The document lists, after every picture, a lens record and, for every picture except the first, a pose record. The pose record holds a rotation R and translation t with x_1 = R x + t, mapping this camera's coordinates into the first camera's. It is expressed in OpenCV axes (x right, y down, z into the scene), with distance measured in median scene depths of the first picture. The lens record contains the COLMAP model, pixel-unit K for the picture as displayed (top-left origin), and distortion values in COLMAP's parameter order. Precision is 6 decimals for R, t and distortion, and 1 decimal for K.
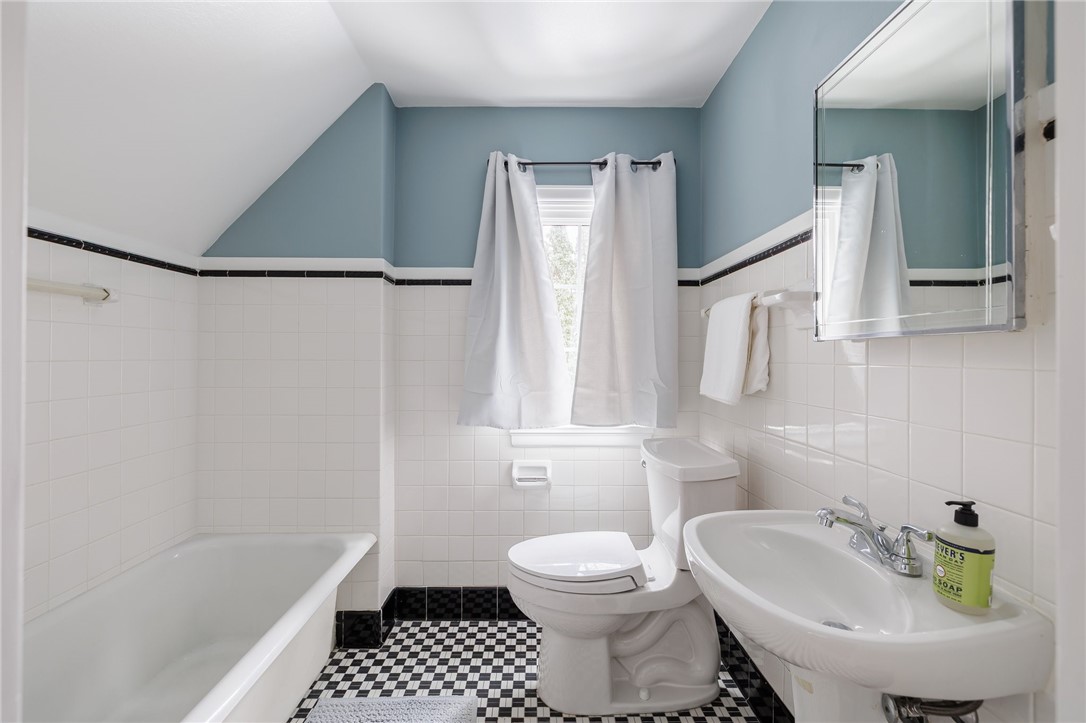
lens RADIAL K [[456.9, 0, 537.5], [0, 456.9, 358.6], [0, 0, 1]] dist [-0.002237, -0.000030]
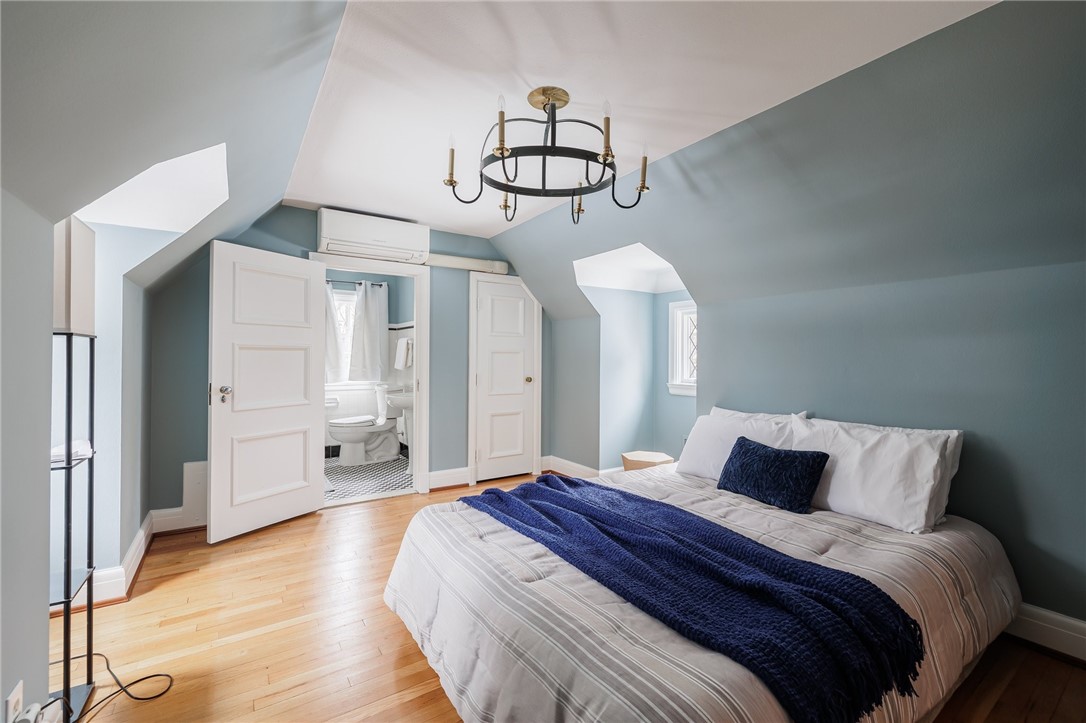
lens RADIAL K [[456.9, 0, 536.8], [0, 456.9, 353.7], [0, 0, 1]] dist [-0.002237, -0.000030]
pose [[0.837376, 0.003374, 0.546617, -0.456267], [-0.004103, 0.999992, 0.000112, -0.022224], [-0.546612, -0.002336, 0.837382, -1.822978]]
